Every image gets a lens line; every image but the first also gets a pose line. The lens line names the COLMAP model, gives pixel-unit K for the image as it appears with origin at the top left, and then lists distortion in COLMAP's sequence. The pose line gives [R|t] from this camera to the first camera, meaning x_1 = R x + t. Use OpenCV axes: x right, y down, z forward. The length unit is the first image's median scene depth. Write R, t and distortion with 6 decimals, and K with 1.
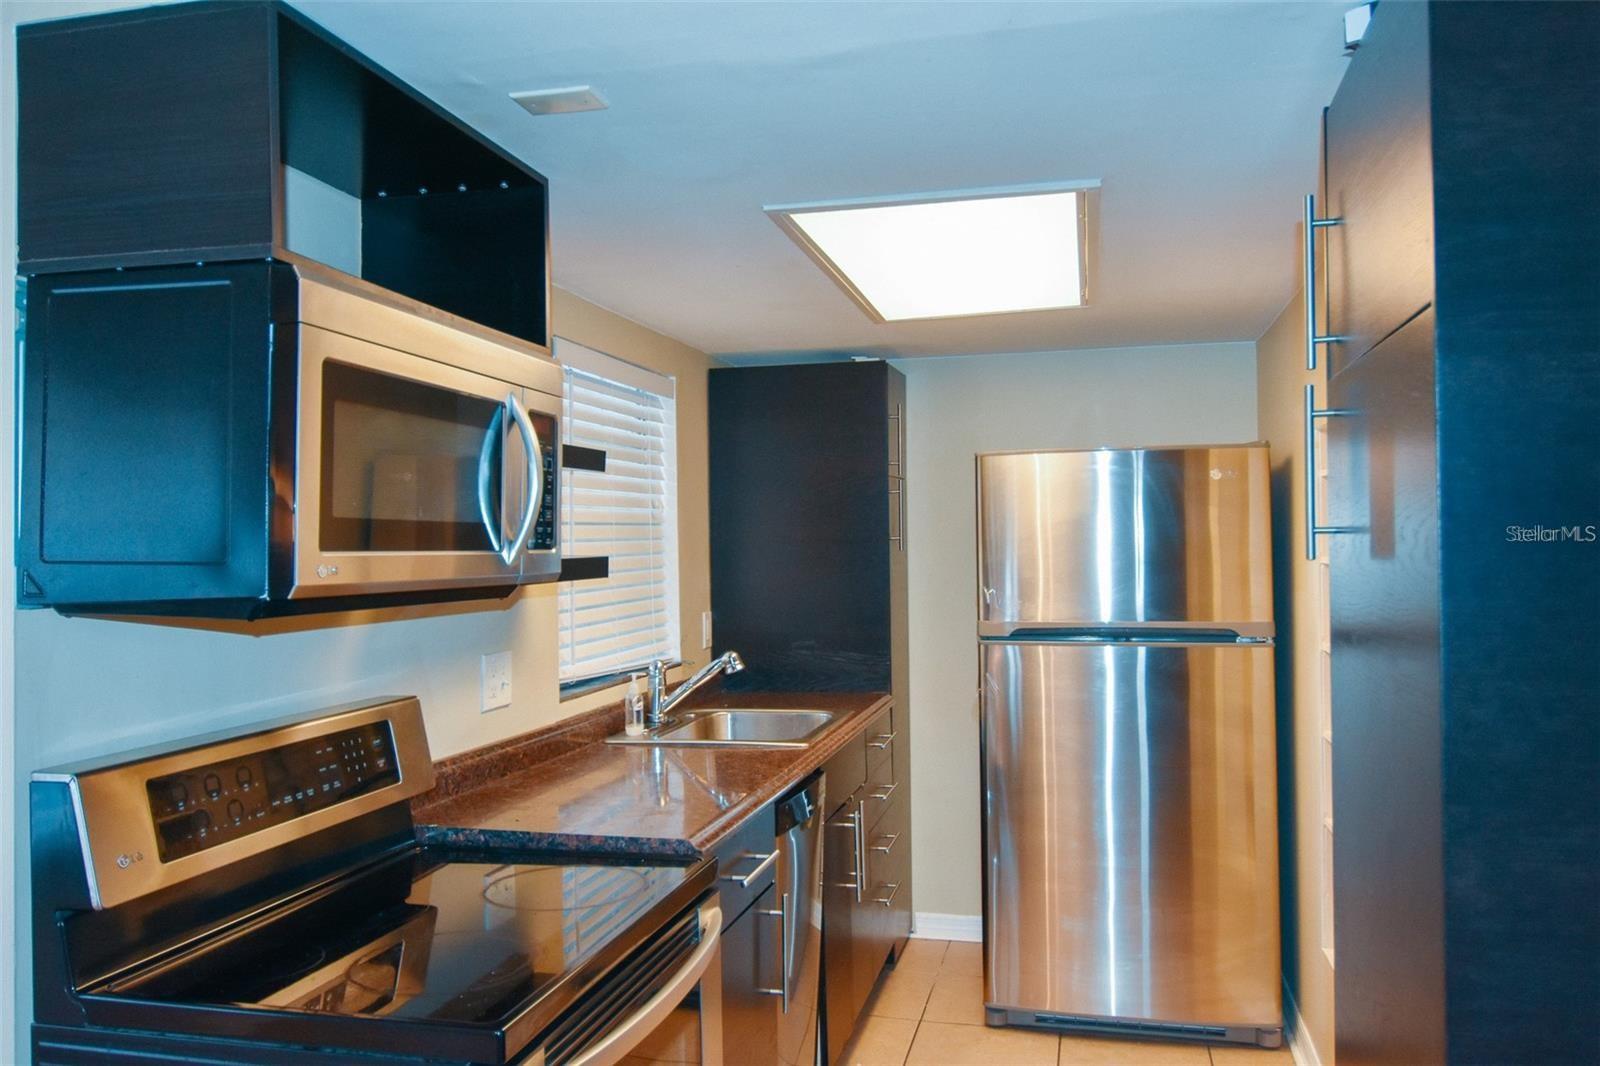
lens RADIAL K [[1211.7, 0, 795.4], [0, 1211.7, 527.2], [0, 0, 1]] dist [0.007931, -0.001599]
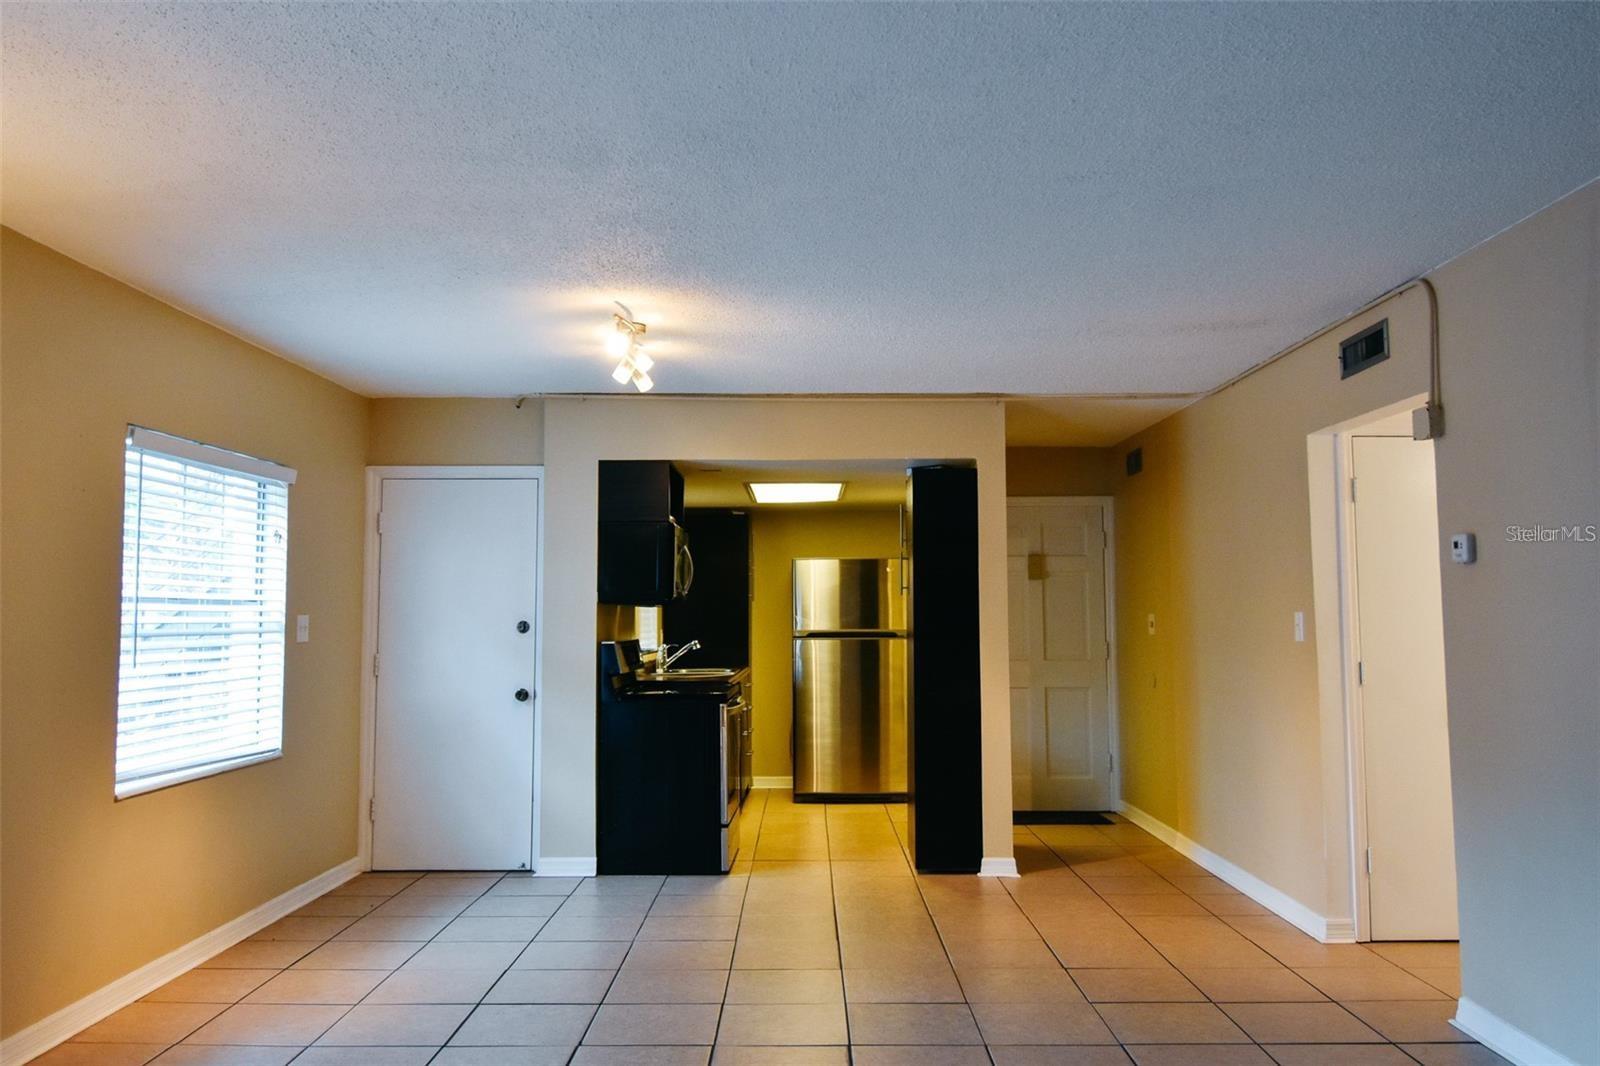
lens RADIAL K [[1230.7, 0, 796.3], [0, 1230.7, 516.4], [0, 0, 1]] dist [0.039422, -0.057139]
pose [[0.973576, 0.028562, 0.226570, -0.422793], [-0.012356, 0.997283, -0.072627, 0.033379], [-0.228029, 0.067909, 0.971283, -1.448566]]
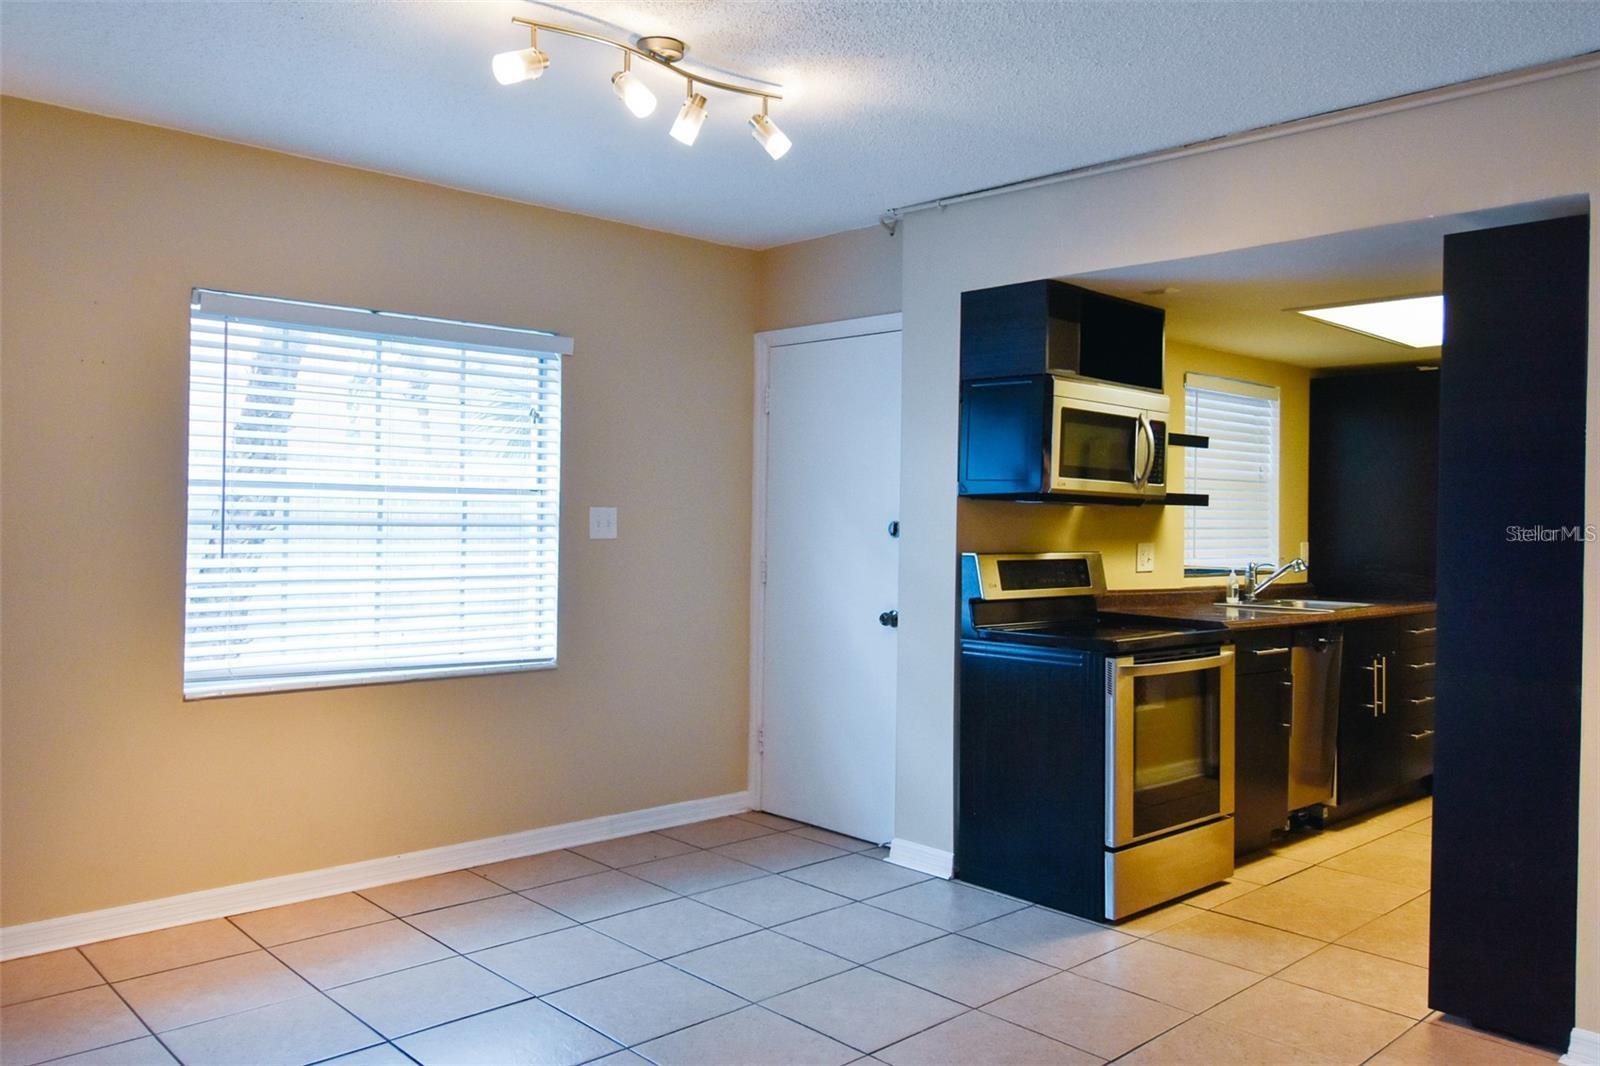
lens RADIAL K [[1191.3, 0, 828.9], [0, 1191.3, 528.1], [0, 0, 1]] dist [0.048130, -0.066867]
pose [[0.843959, 0.032954, -0.535394, 0.277477], [-0.022770, 0.999412, 0.025620, 0.034955], [0.535924, -0.009431, 0.844214, -0.699728]]
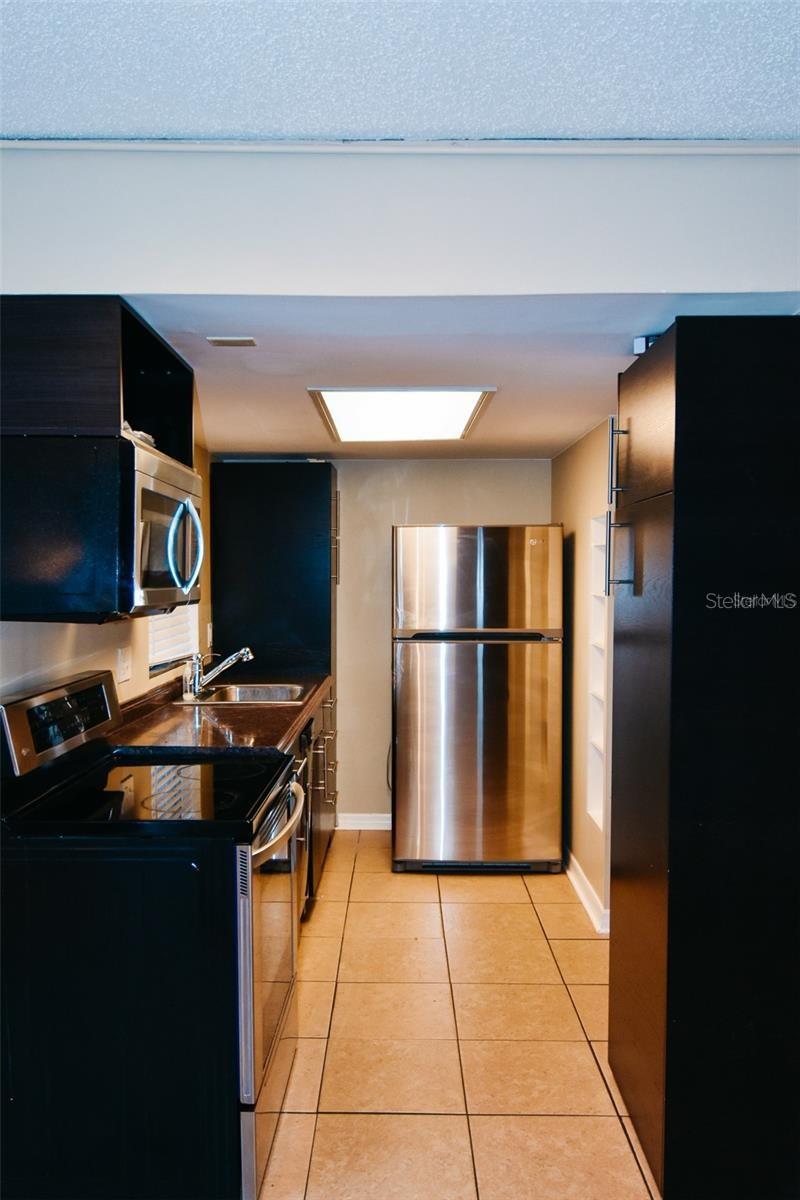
lens RADIAL K [[923.0, 0, 378.0], [0, 923.0, 600.3], [0, 0, 1]] dist [0.039422, -0.057139]
pose [[0.976420, 0.005508, 0.215808, -0.147814], [-0.014672, 0.999056, 0.040885, -0.011970], [-0.215379, -0.043087, 0.975579, -0.226270]]
